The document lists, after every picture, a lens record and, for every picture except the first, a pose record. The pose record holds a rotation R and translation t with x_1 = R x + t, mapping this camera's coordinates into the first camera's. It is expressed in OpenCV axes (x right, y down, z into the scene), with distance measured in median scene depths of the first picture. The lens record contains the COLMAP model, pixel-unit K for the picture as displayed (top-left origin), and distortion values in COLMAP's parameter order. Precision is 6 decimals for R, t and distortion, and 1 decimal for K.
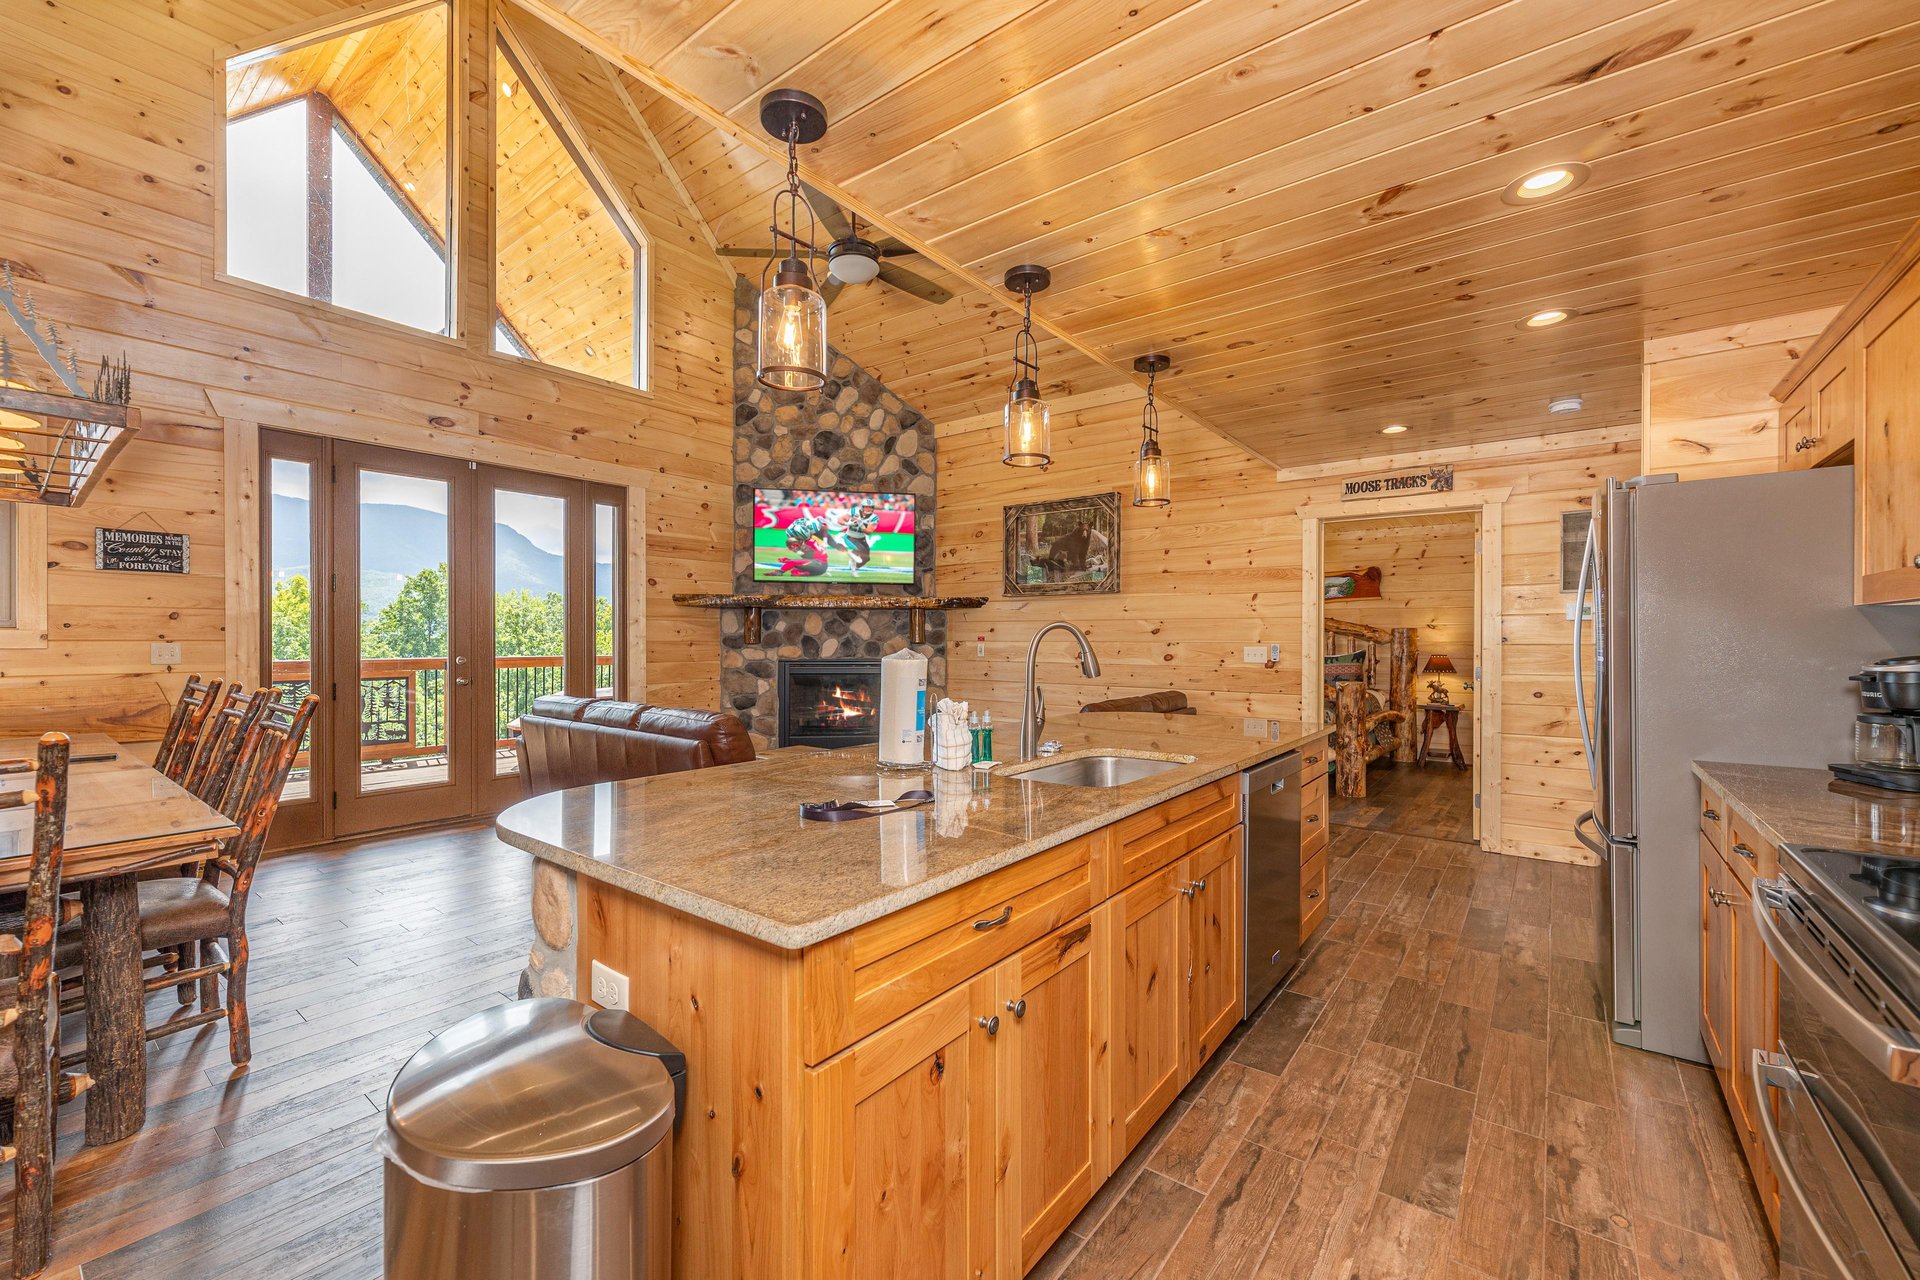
lens RADIAL K [[816.4, 0, 932.2], [0, 816.4, 642.4], [0, 0, 1]] dist [0.010350, 0.000369]
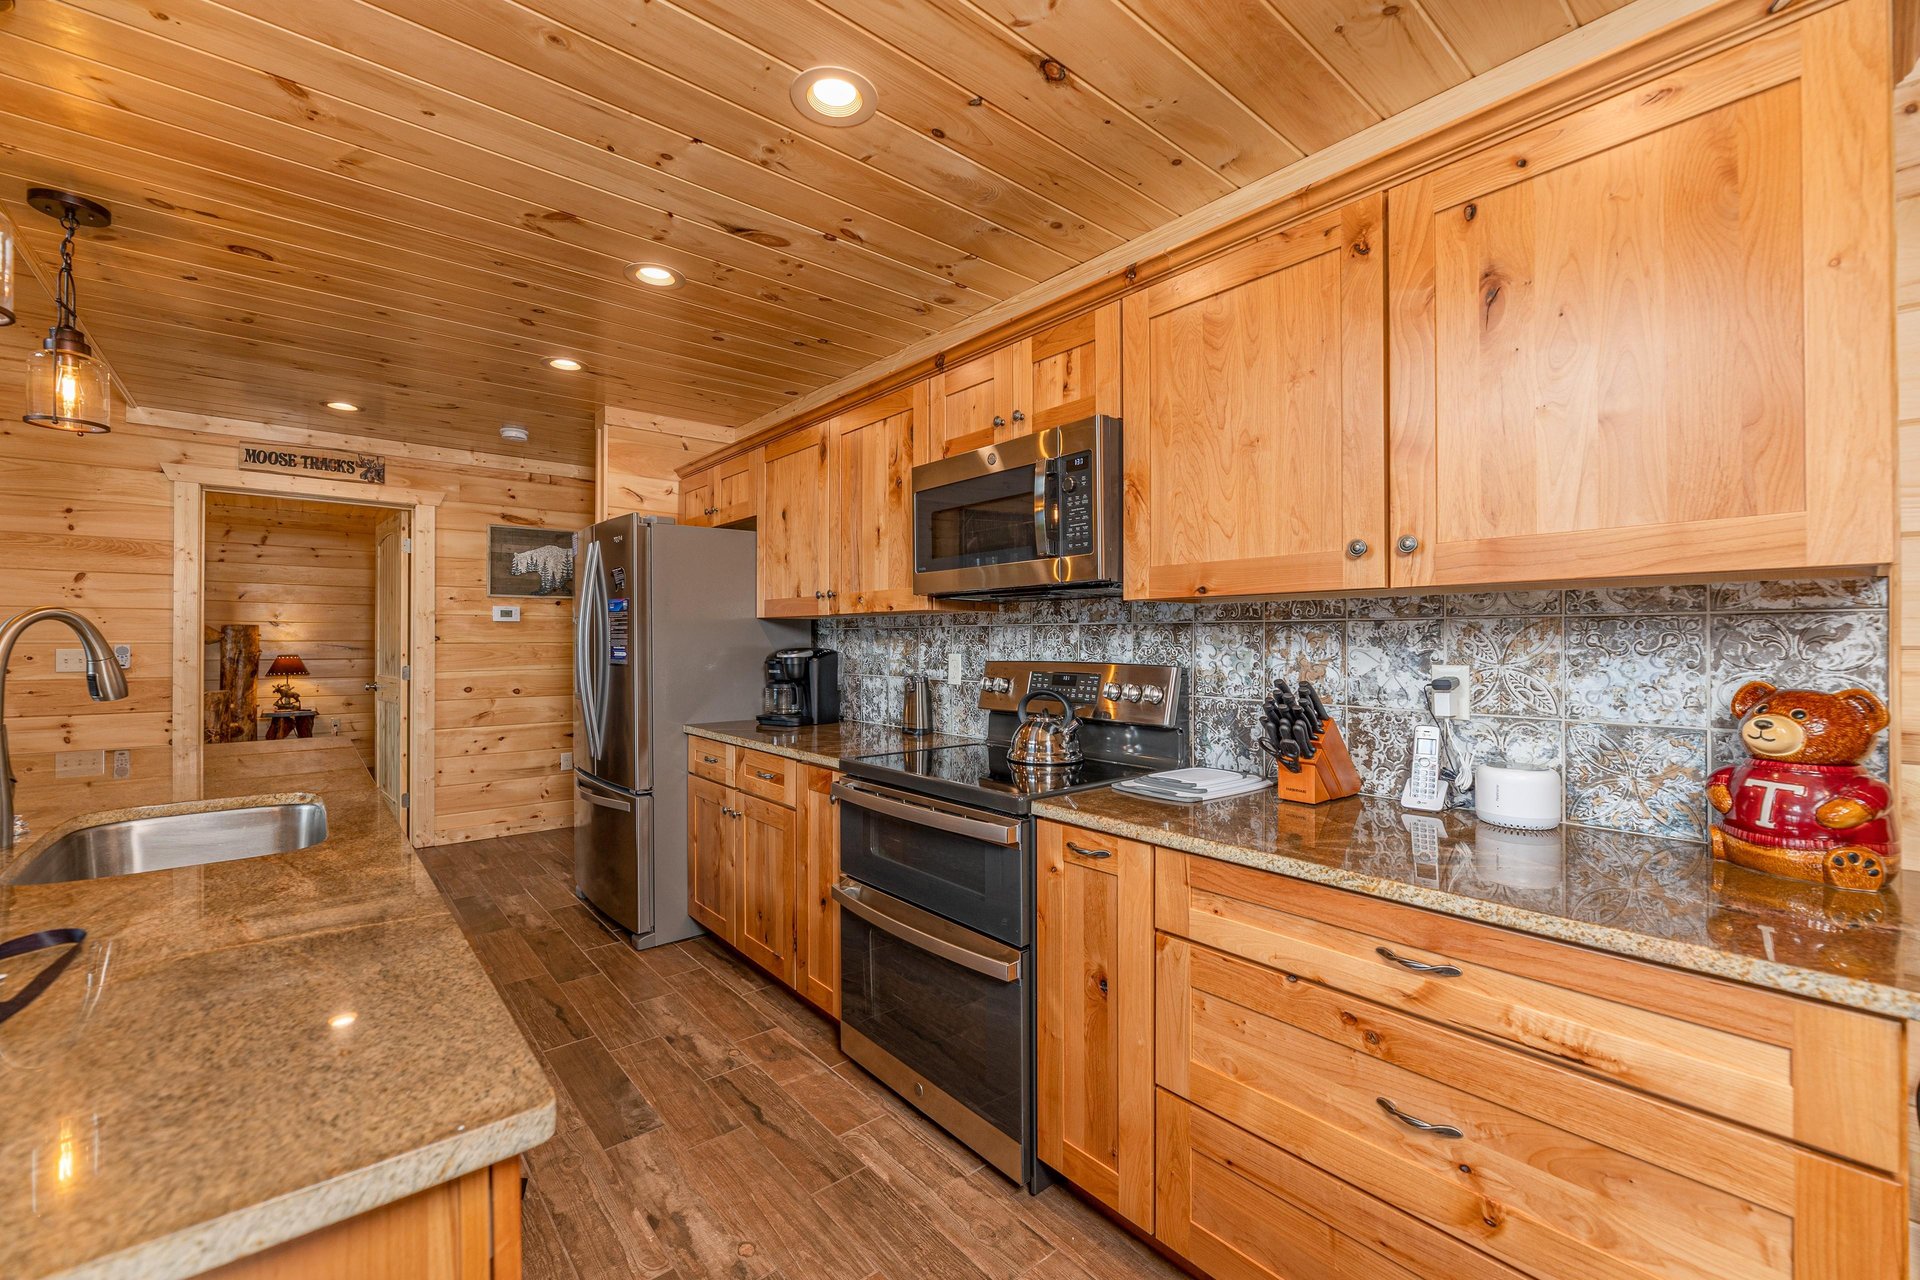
lens RADIAL K [[816.4, 0, 967.3], [0, 816.4, 637.7], [0, 0, 1]] dist [0.010350, 0.000369]
pose [[0.167478, 0.000144, 0.985876, -0.140438], [0.003532, 0.999993, -0.000746, -0.000768], [-0.985870, 0.003607, 0.167476, 0.110794]]
